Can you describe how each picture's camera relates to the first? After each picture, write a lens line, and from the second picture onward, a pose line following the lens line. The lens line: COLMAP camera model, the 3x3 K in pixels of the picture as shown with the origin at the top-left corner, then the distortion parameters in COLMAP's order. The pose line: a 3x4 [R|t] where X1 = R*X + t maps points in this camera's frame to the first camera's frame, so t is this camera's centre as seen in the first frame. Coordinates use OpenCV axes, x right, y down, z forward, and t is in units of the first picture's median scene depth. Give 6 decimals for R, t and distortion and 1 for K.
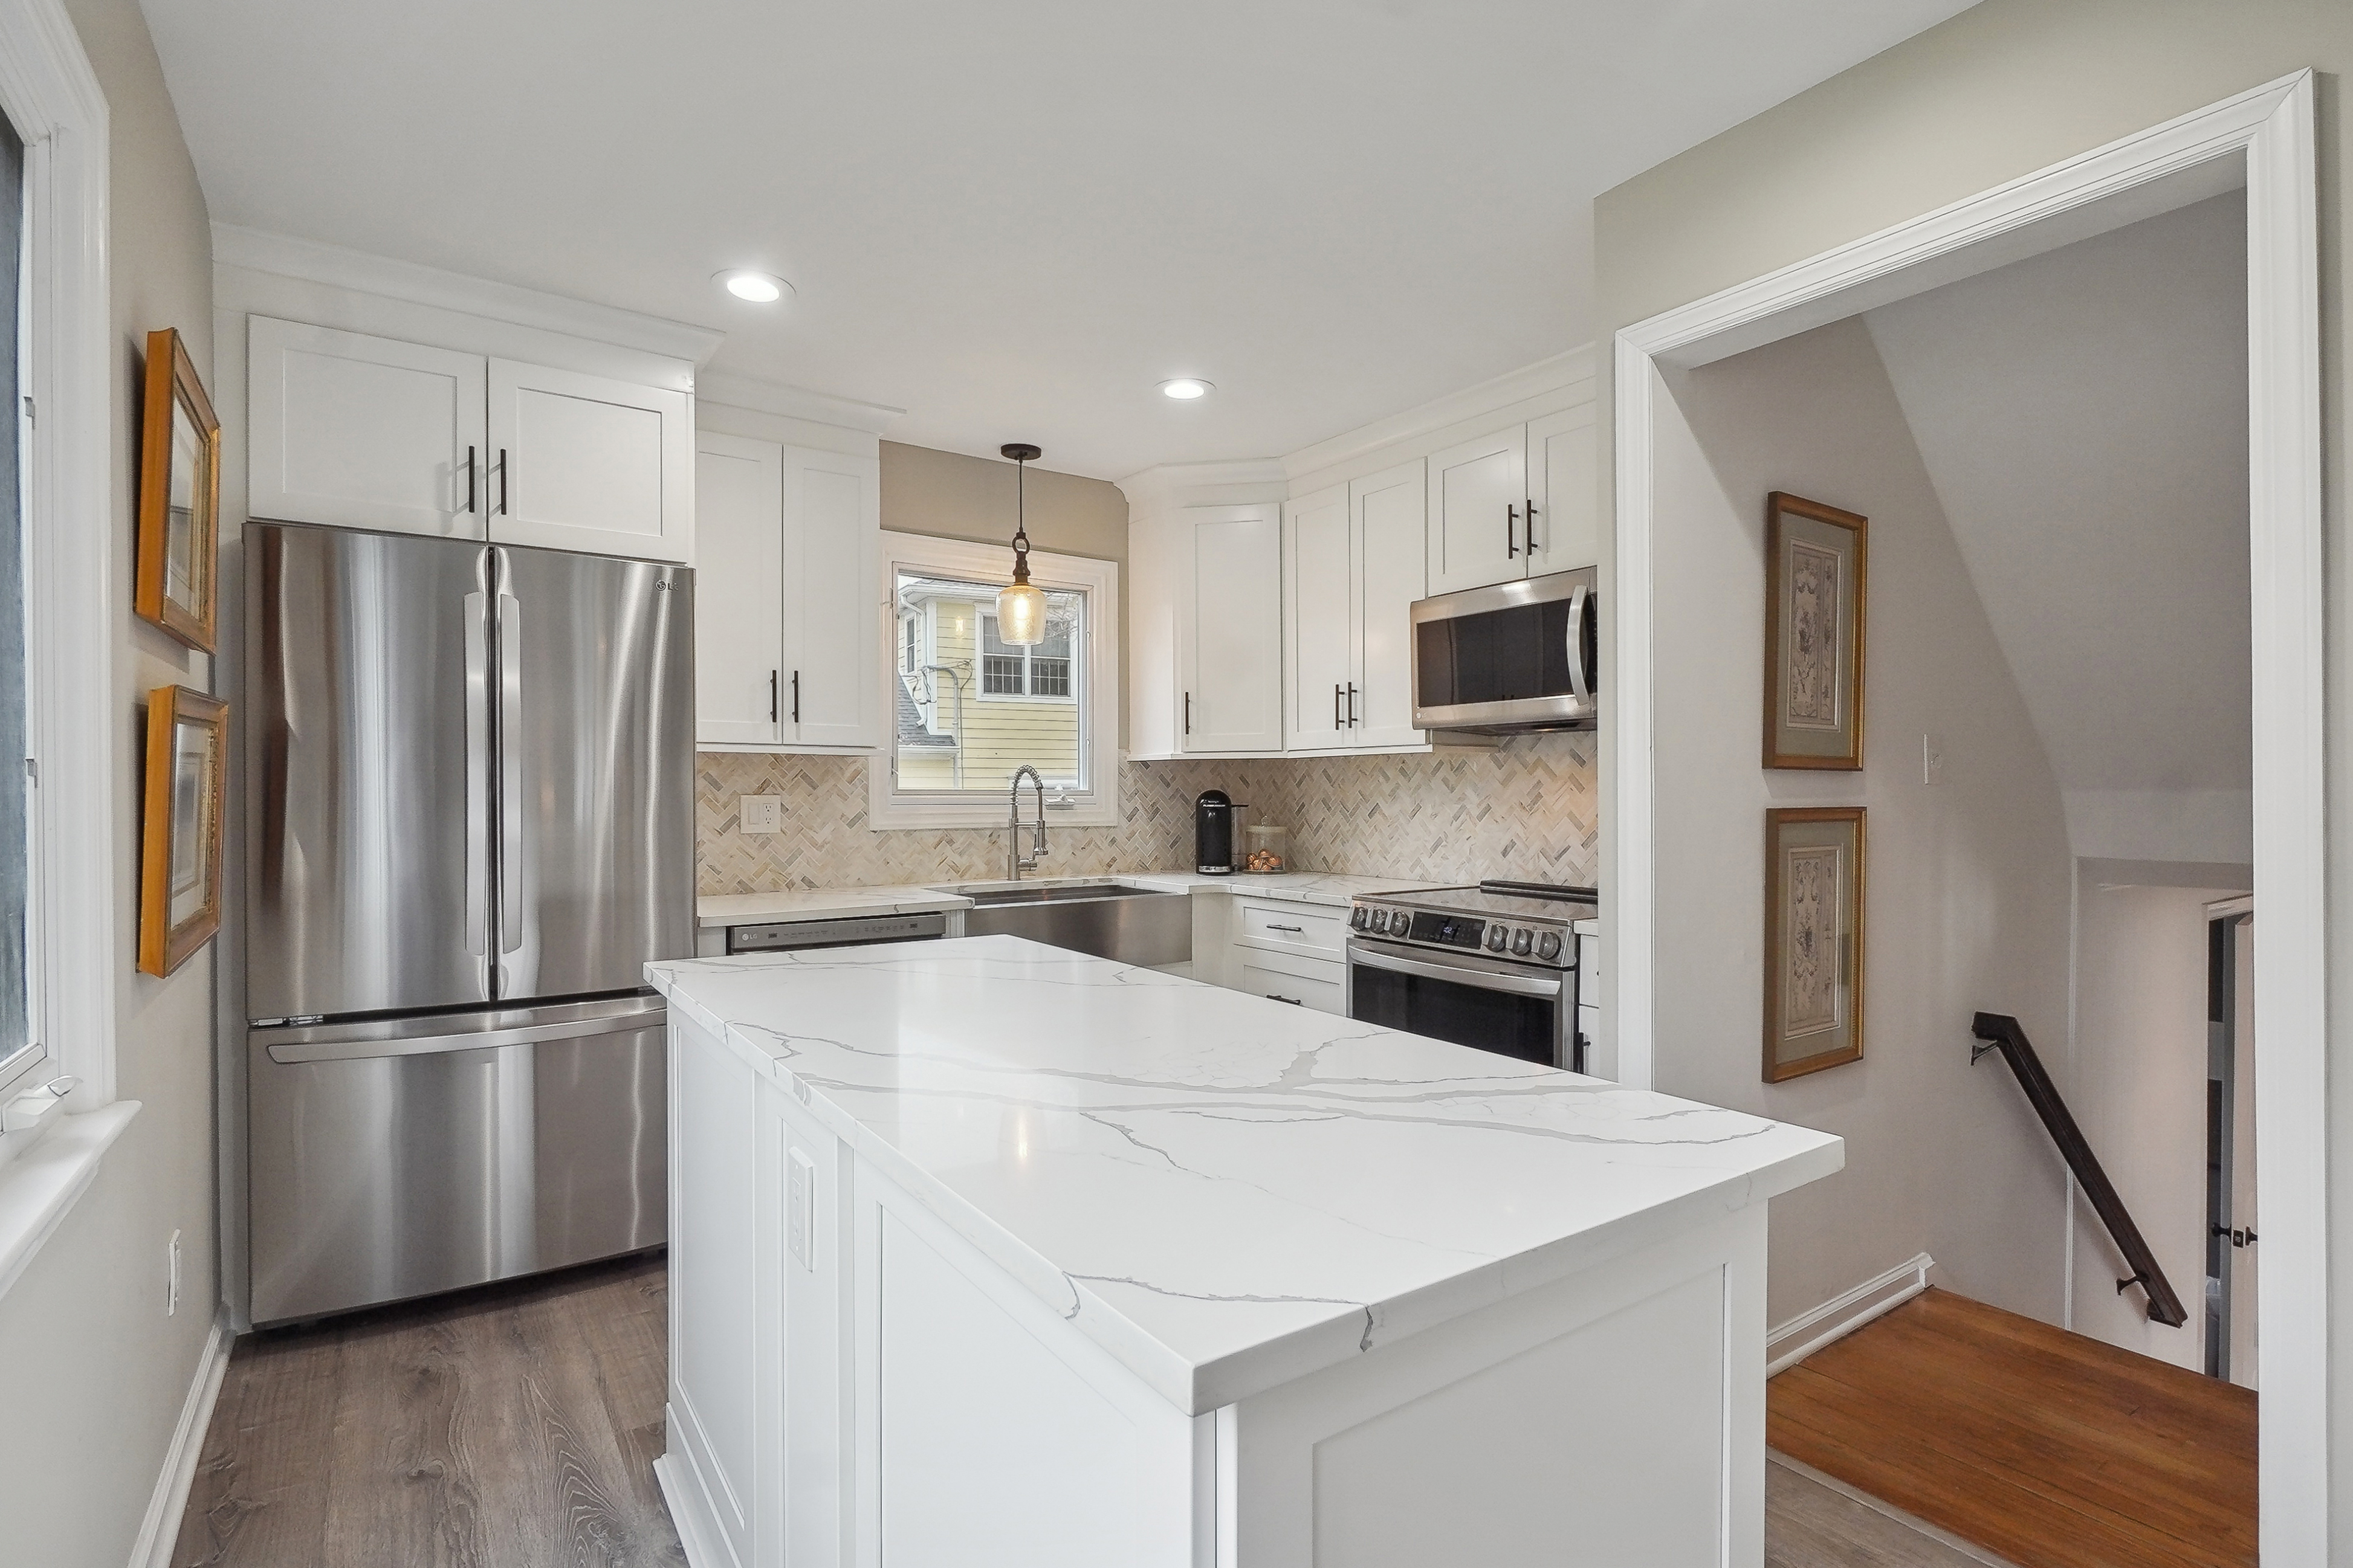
lens RADIAL K [[1155.8, 0, 1166.5], [0, 1155.8, 796.9], [0, 0, 1]] dist [0.007539, -0.005889]
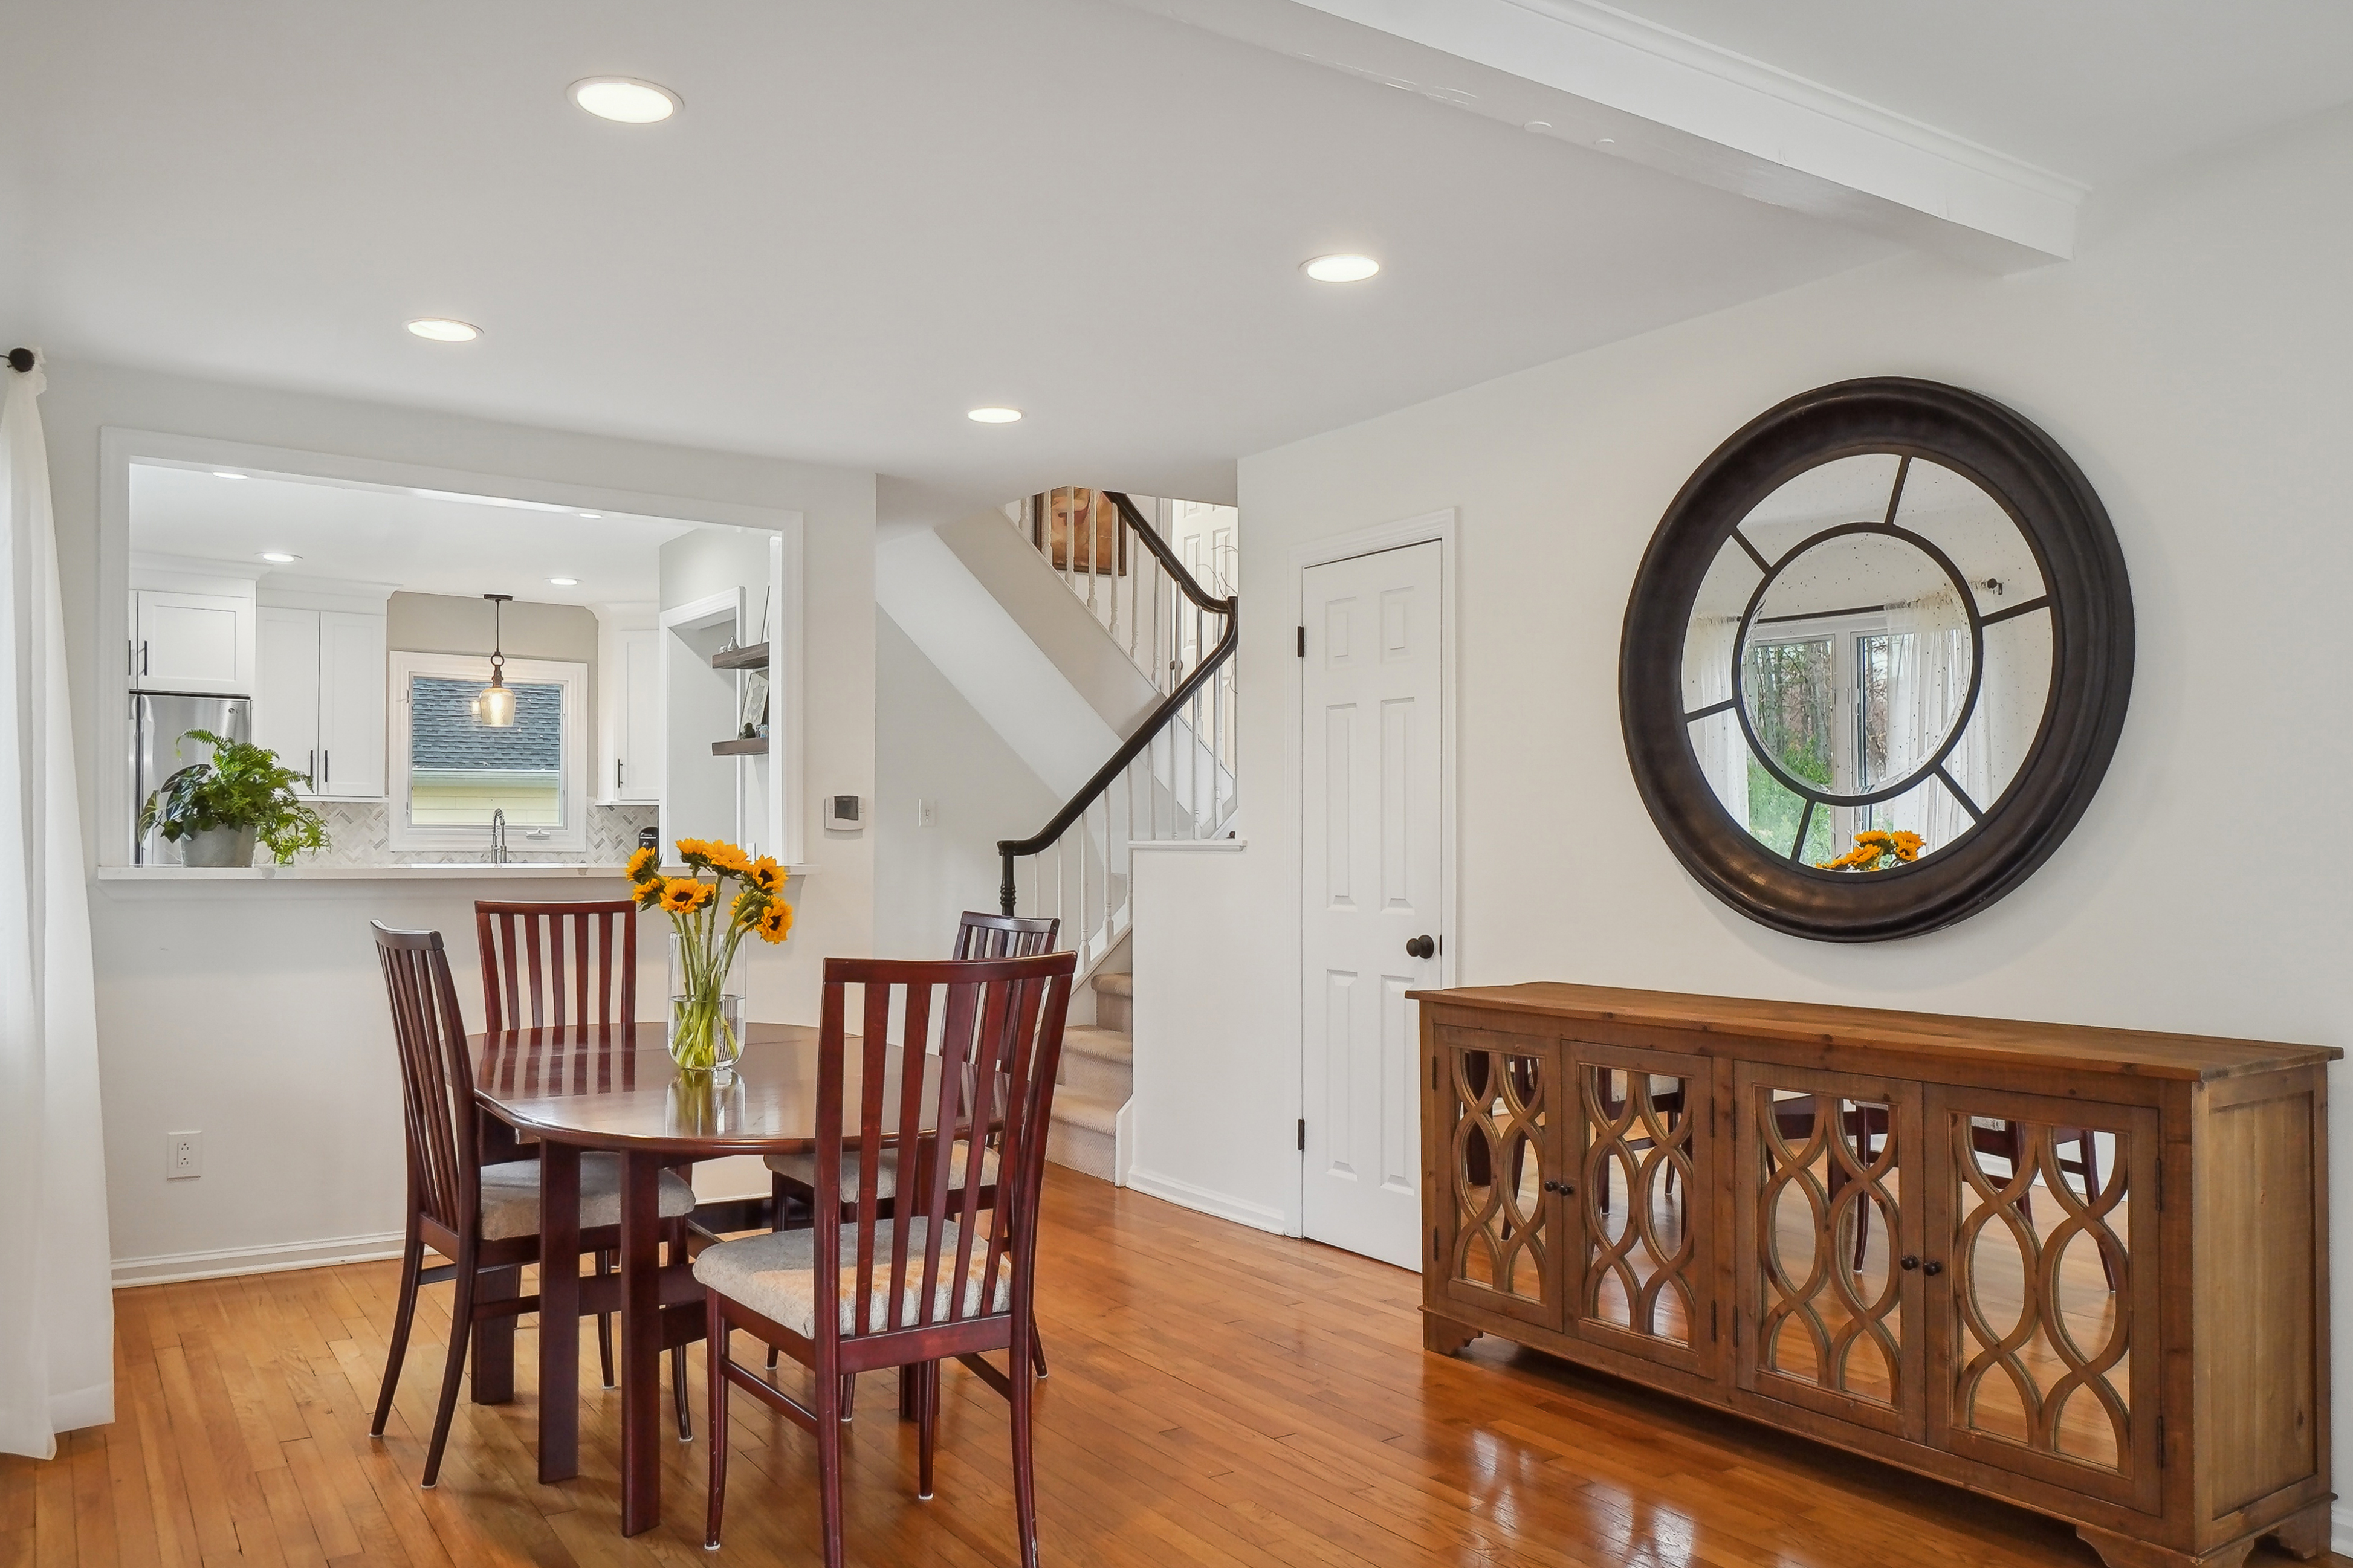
lens RADIAL K [[1758.8, 0, 1173.9], [0, 1758.8, 844.4], [0, 0, 1]] dist [-0.000299, -0.000692]
pose [[0.999933, 0.005317, -0.010265, 1.022942], [-0.005362, 0.999976, -0.004351, 0.032257], [0.010241, 0.004405, 0.999938, -1.666597]]
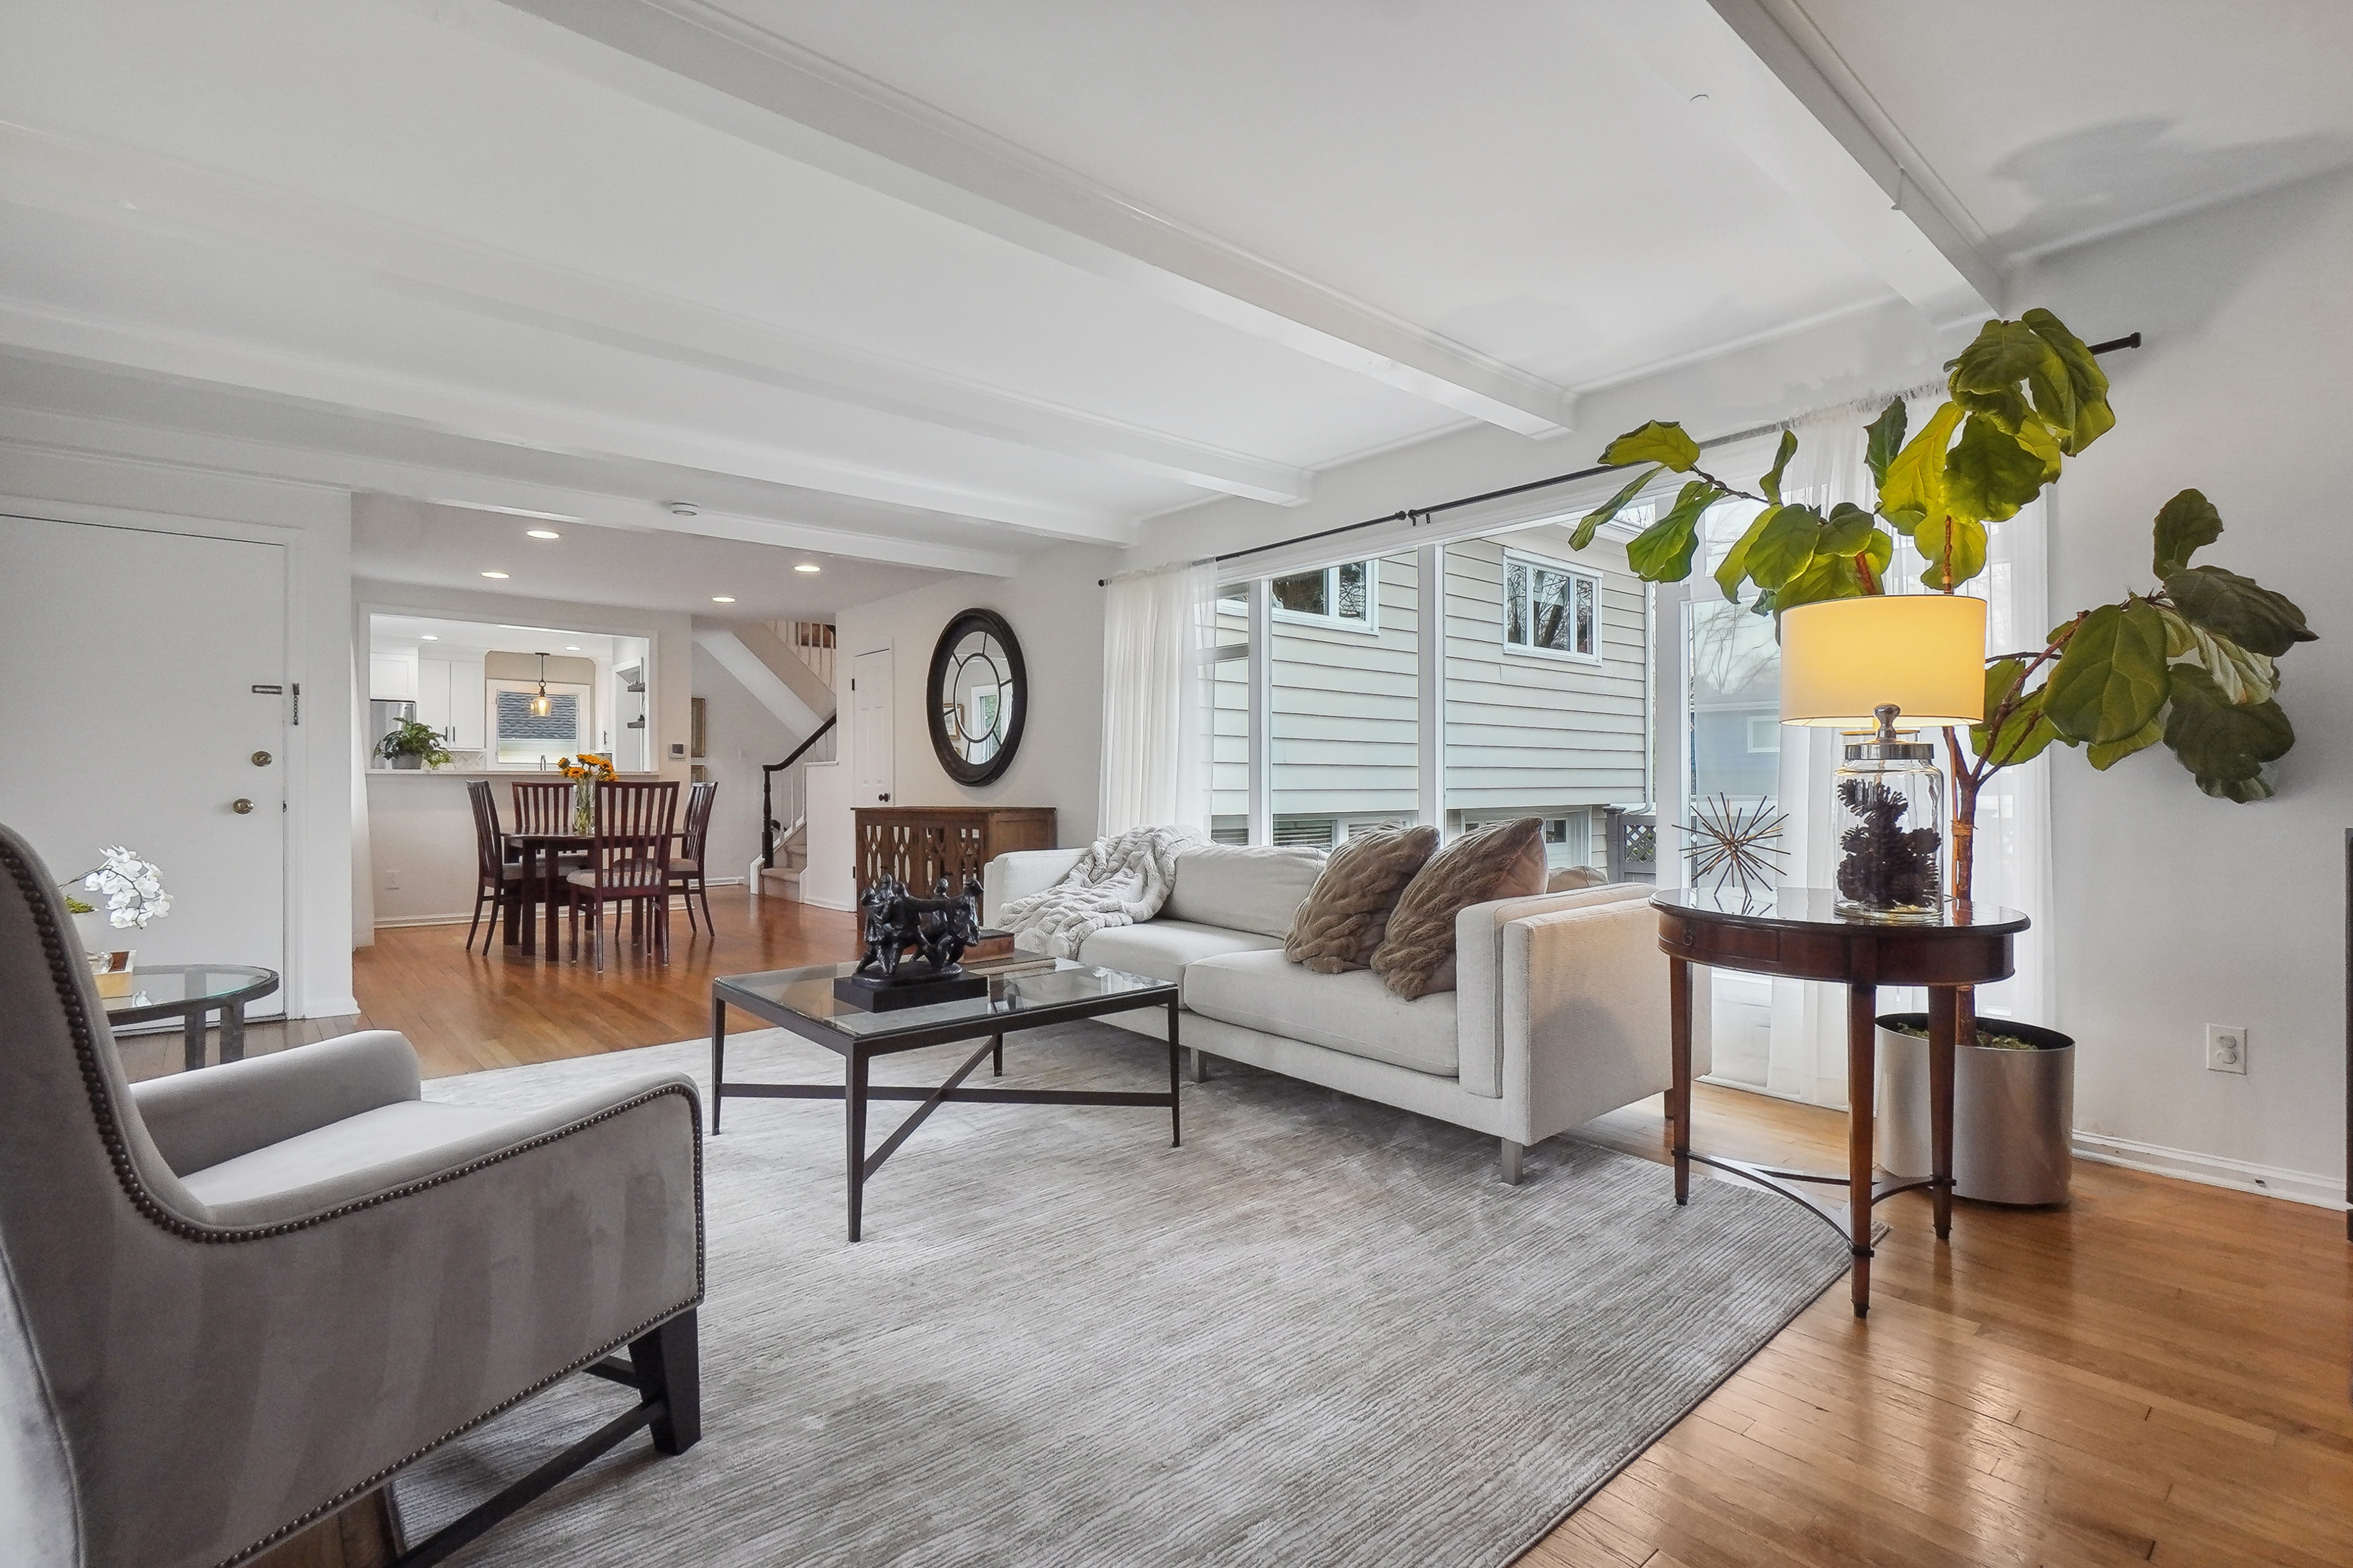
lens RADIAL K [[1064.8, 0, 1170.4], [0, 1064.8, 776.8], [0, 0, 1]] dist [-0.000708, -0.007637]
pose [[0.991625, 0.000749, 0.129148, 1.583452], [0.001083, 0.999900, -0.014114, 0.102248], [-0.129146, 0.014136, 0.991525, -2.761036]]
